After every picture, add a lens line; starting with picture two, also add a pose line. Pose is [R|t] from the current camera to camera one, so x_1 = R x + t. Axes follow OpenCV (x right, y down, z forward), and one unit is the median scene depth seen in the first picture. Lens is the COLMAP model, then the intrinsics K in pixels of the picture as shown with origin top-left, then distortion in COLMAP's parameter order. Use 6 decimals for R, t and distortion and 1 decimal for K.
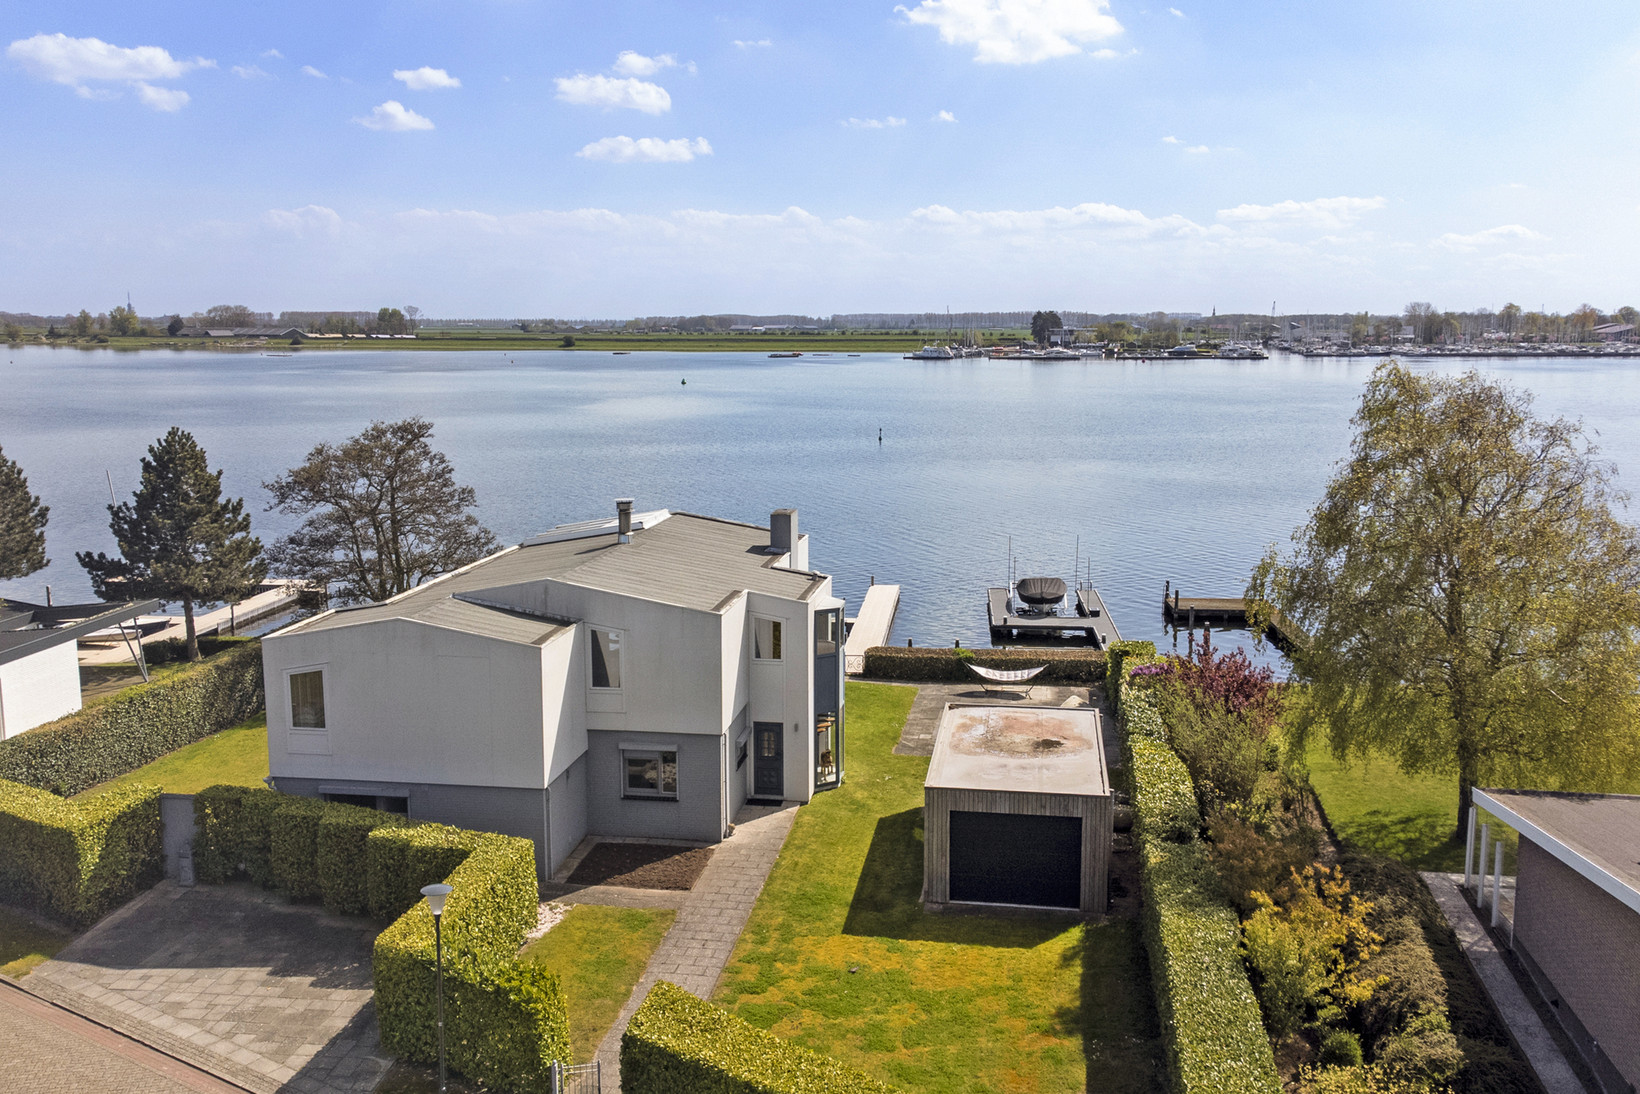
lens RADIAL K [[1461.1, 0, 818.9], [0, 1461.1, 502.0], [0, 0, 1]] dist [0.003165, 0.065798]
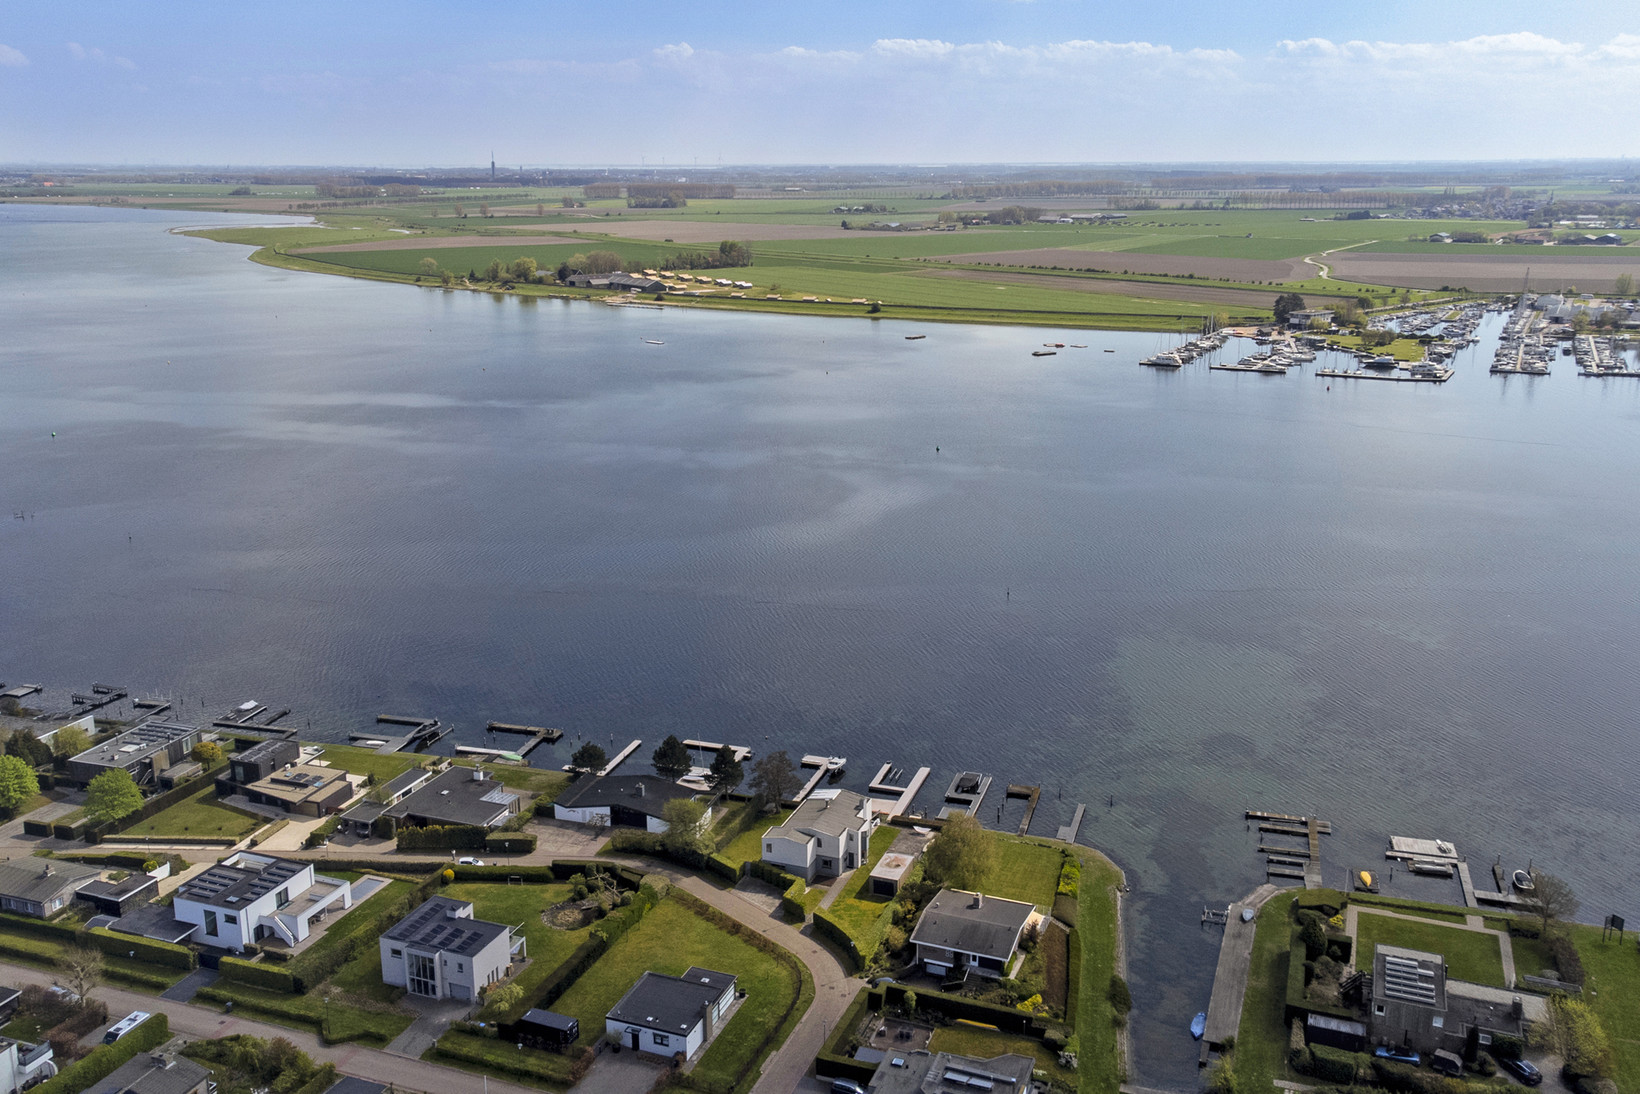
lens RADIAL K [[1464.8, 0, 820.0], [0, 1464.8, 547.0], [0, 0, 1]] dist [0.070640, 0.001518]
pose [[0.976618, 0.058174, -0.206964, 1.041042], [-0.028174, 0.989023, 0.145048, -1.999376], [0.213130, -0.135826, 0.967537, -4.680770]]
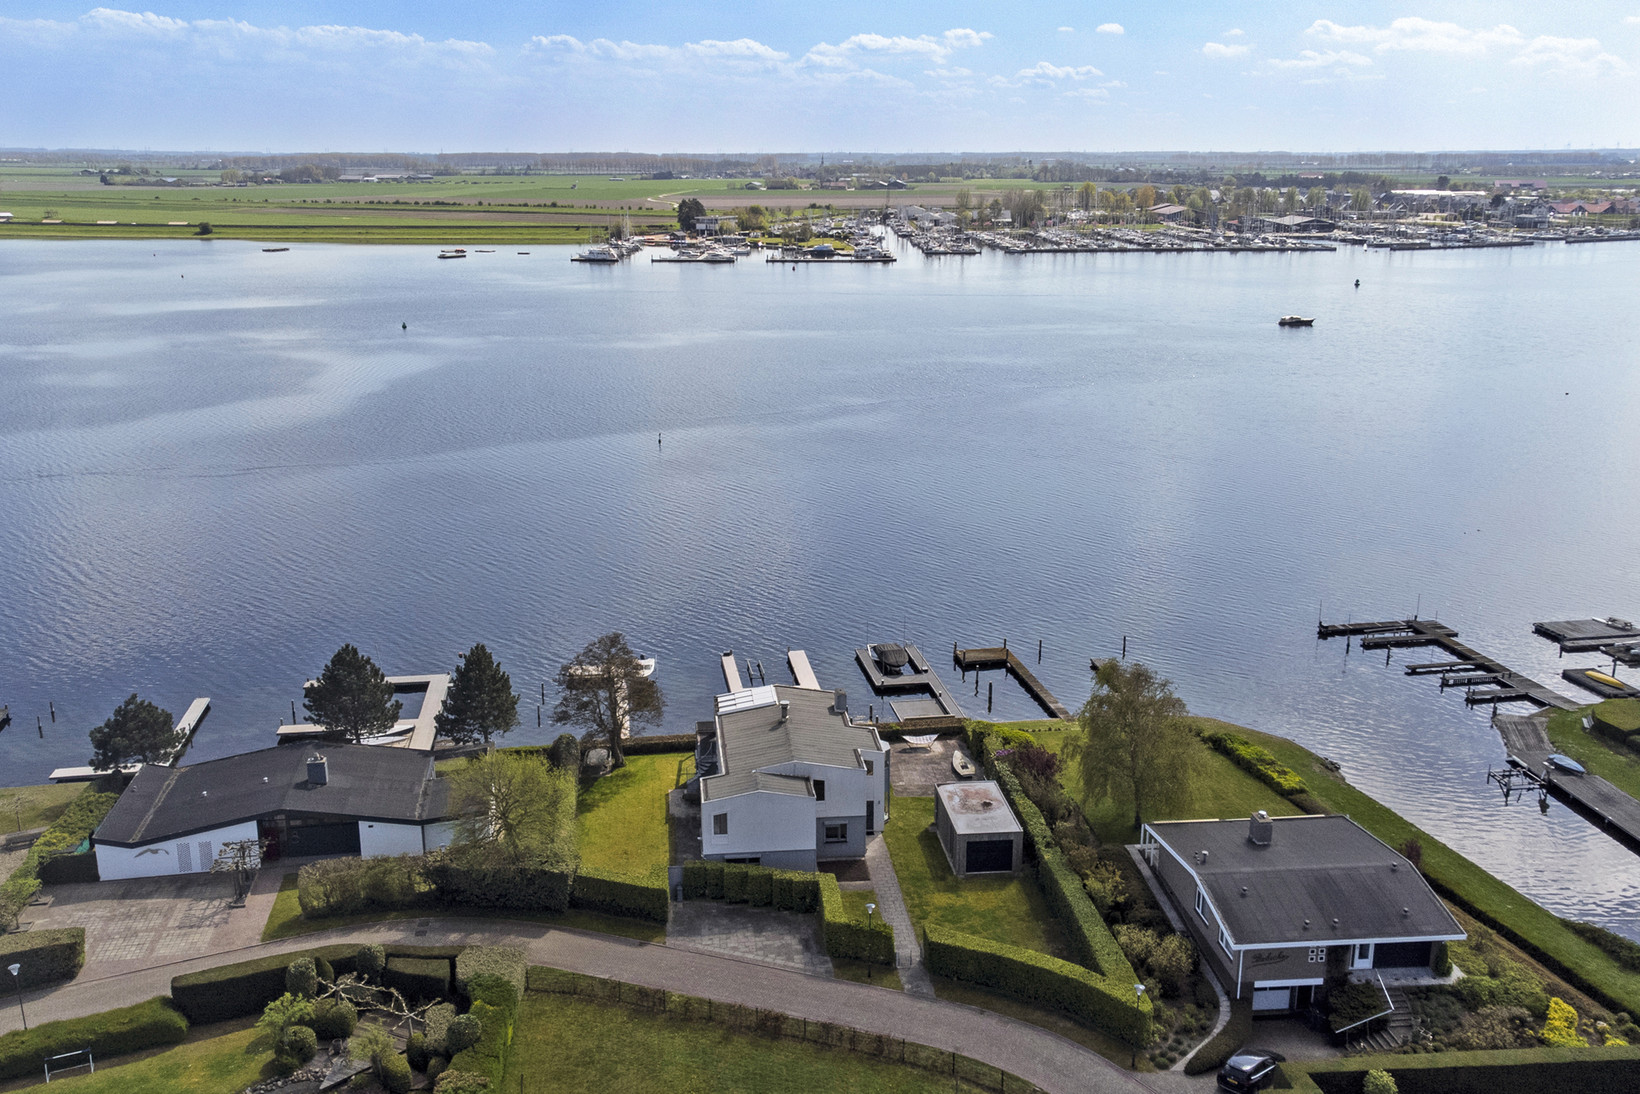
lens RADIAL K [[1461.1, 0, 818.9], [0, 1461.1, 502.0], [0, 0, 1]] dist [0.003165, 0.065798]
pose [[0.965049, -0.052316, 0.256794, -0.841992], [0.022710, 0.992880, 0.116931, -0.740636], [-0.261084, -0.107012, 0.959366, -1.467063]]
